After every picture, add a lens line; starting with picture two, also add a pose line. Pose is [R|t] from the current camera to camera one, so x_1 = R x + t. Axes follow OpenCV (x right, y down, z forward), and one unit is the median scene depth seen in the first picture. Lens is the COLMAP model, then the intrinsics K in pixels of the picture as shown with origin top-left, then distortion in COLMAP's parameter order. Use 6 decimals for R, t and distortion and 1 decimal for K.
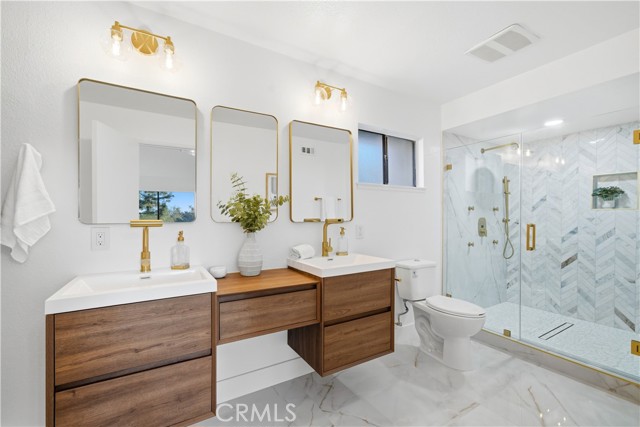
lens RADIAL K [[270.1, 0, 319.5], [0, 270.1, 216.6], [0, 0, 1]] dist [-0.002800, -0.000140]
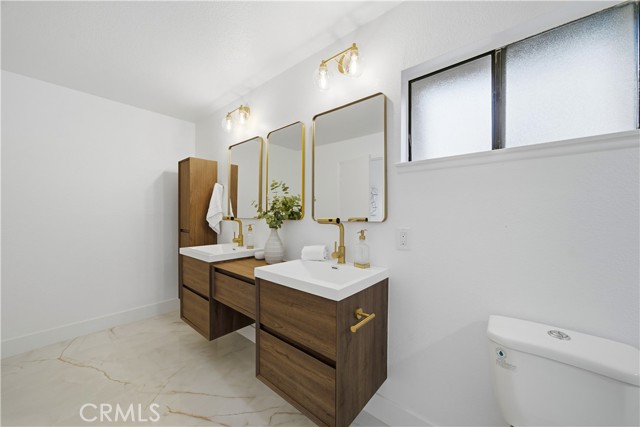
lens RADIAL K [[233.6, 0, 321.6], [0, 233.6, 214.4], [0, 0, 1]] dist [-0.003695, 0.000068]
pose [[0.334345, 0.005380, -0.942435, 0.536266], [-0.004213, 0.999982, 0.004214, -0.003674], [0.942441, 0.002562, 0.334361, 0.564372]]
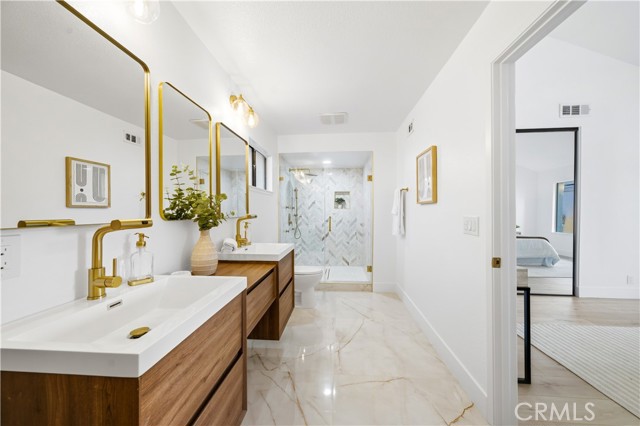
lens RADIAL K [[228.3, 0, 321.1], [0, 228.3, 211.2], [0, 0, 1]] dist [-0.058637, -0.000013]
pose [[0.568701, 0.001694, 0.822543, -0.444526], [0.004681, 0.999975, -0.005295, -0.001101], [-0.822531, 0.006861, 0.568679, 0.145796]]
